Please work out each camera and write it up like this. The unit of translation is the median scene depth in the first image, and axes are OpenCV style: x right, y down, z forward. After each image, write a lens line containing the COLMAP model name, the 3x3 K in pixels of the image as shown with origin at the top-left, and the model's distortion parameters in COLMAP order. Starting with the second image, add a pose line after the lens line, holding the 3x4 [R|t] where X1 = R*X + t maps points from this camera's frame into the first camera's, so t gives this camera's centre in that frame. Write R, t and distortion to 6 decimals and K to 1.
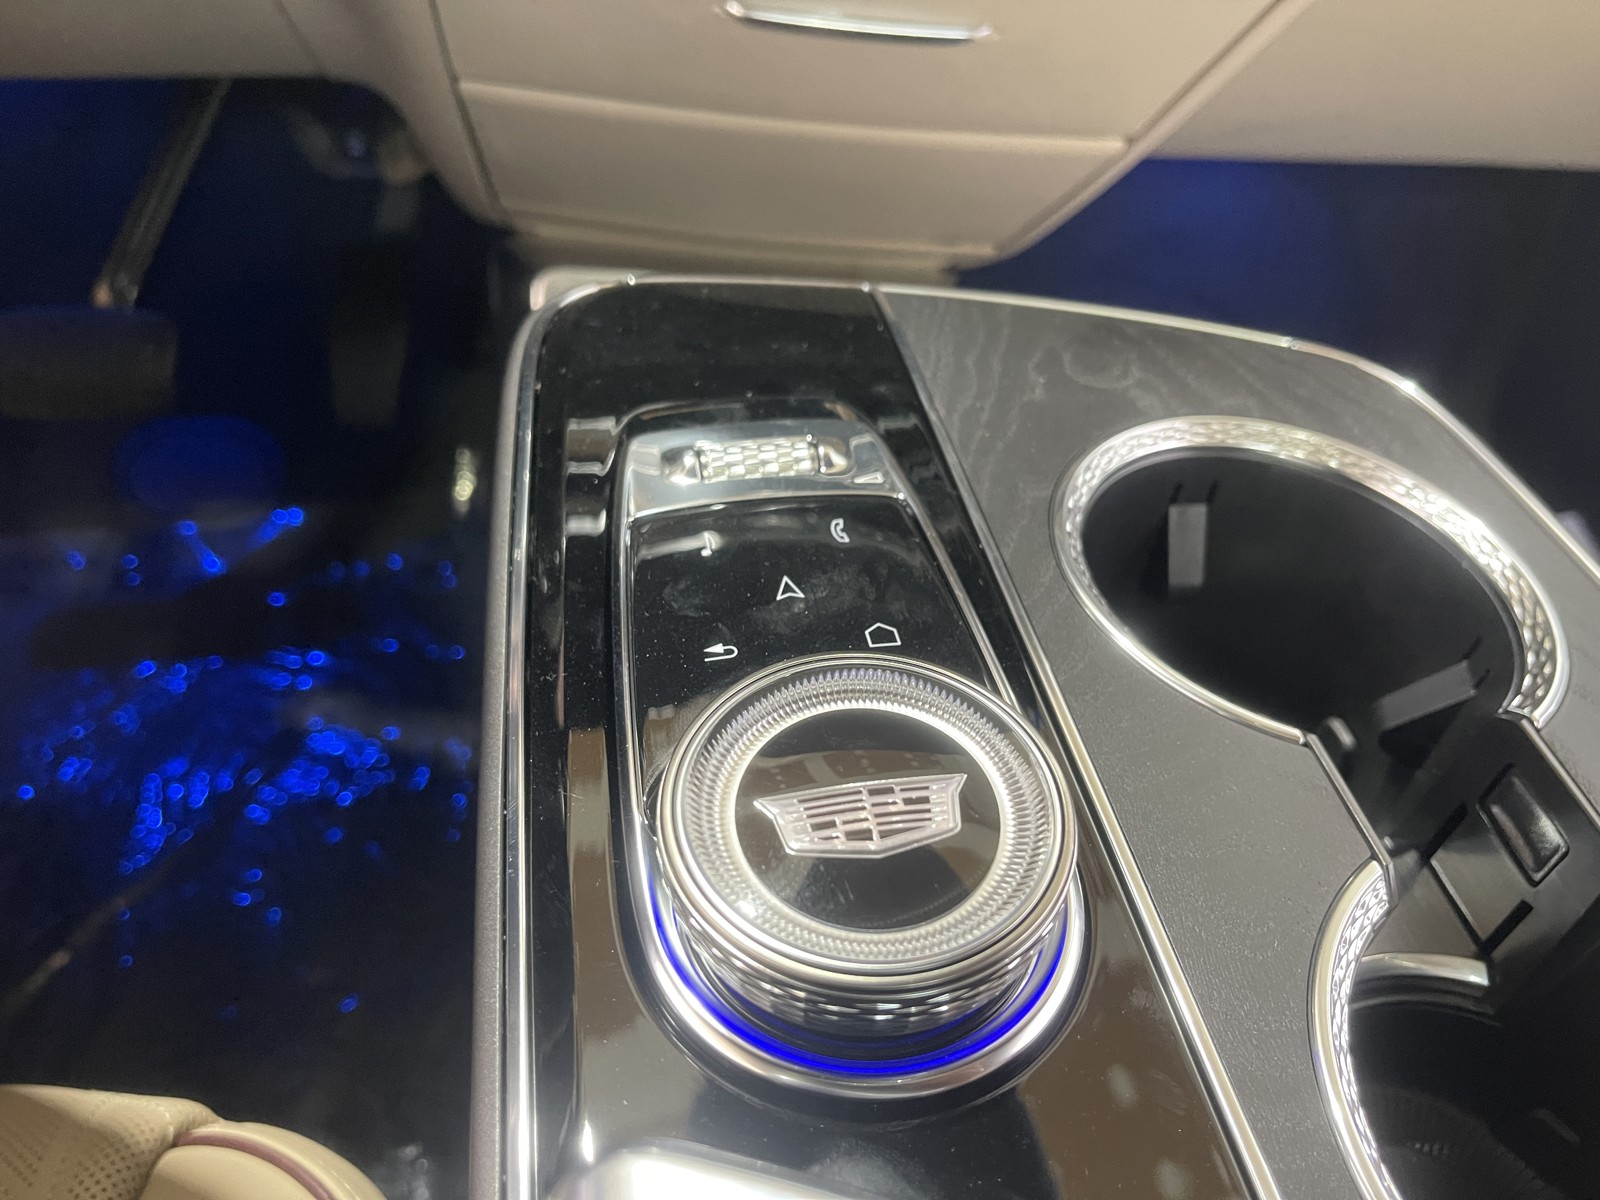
lens RADIAL K [[1199.9, 0, 800.0], [0, 1199.9, 600.0], [0, 0, 1]] dist [0.082202, -0.121650]
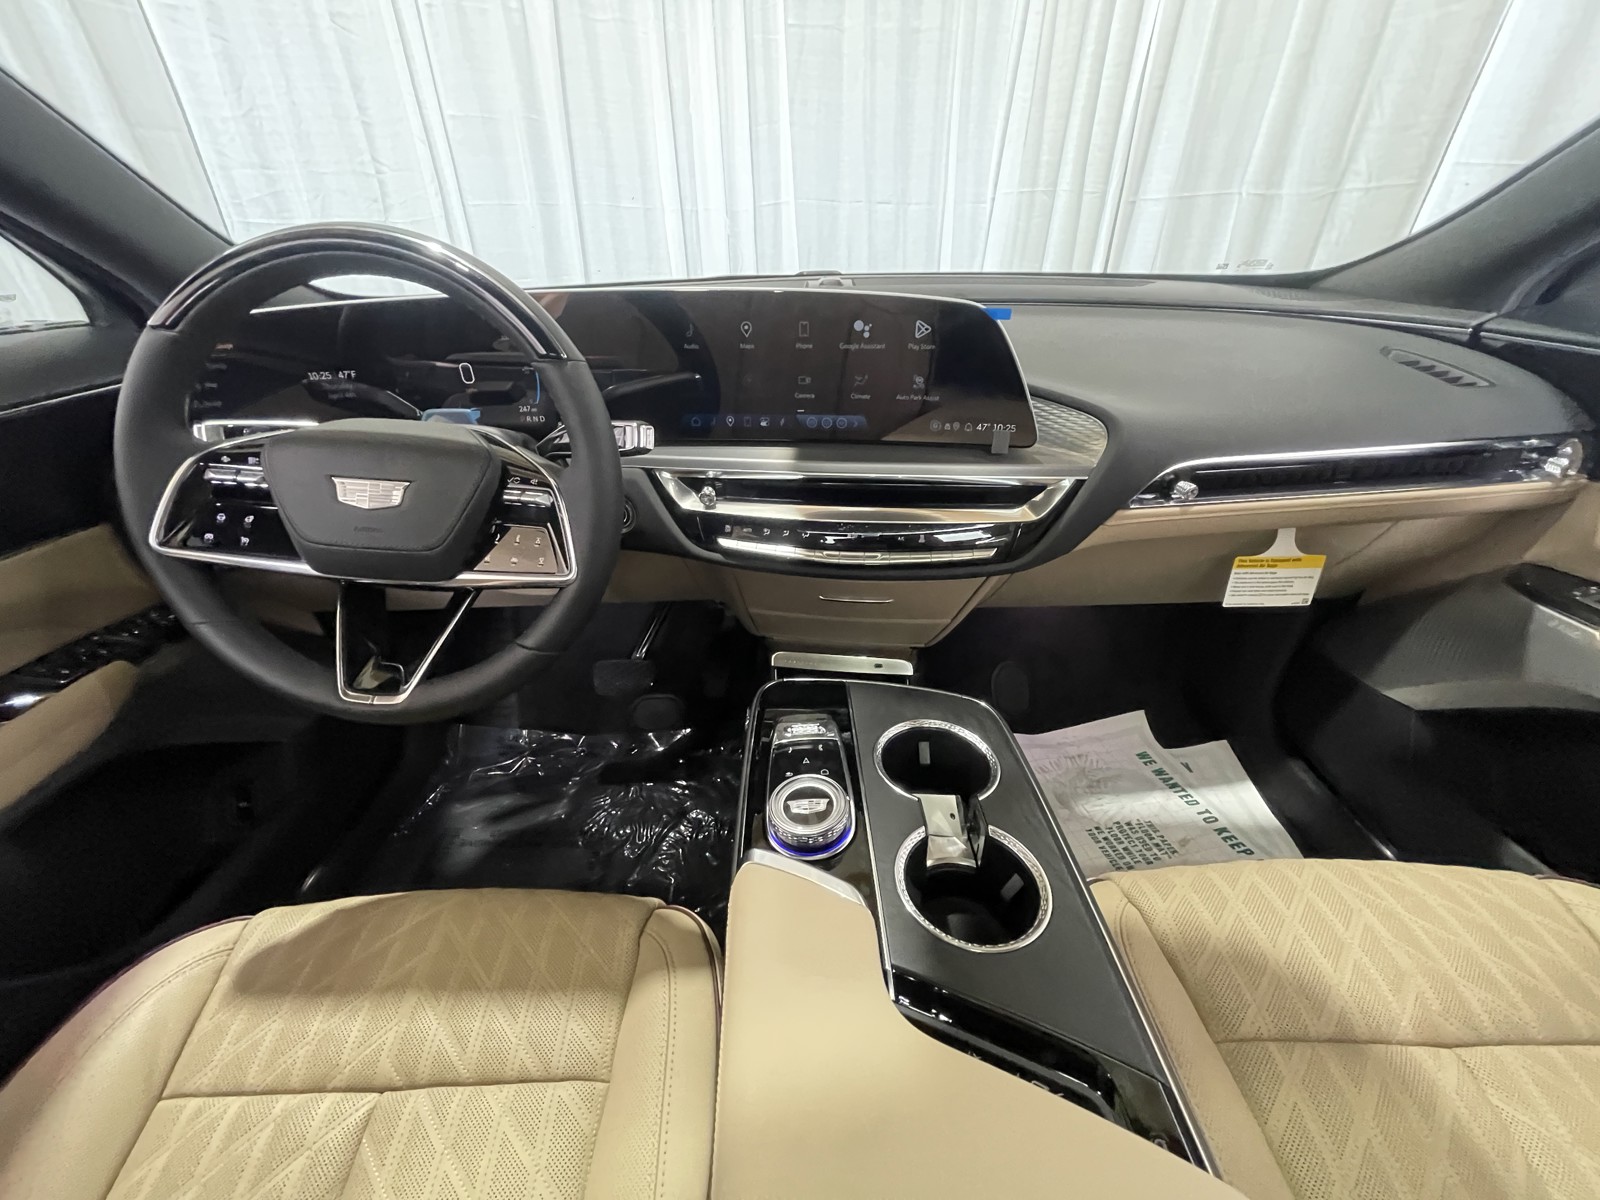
lens RADIAL K [[633.7, 0, 790.5], [0, 633.7, 594.9], [0, 0, 1]] dist [0.000946, 0.000056]
pose [[0.976959, -0.019617, -0.212524, 0.418859], [-0.038839, 0.962799, -0.267412, 0.029199], [0.209864, 0.269505, 0.939853, -1.320843]]
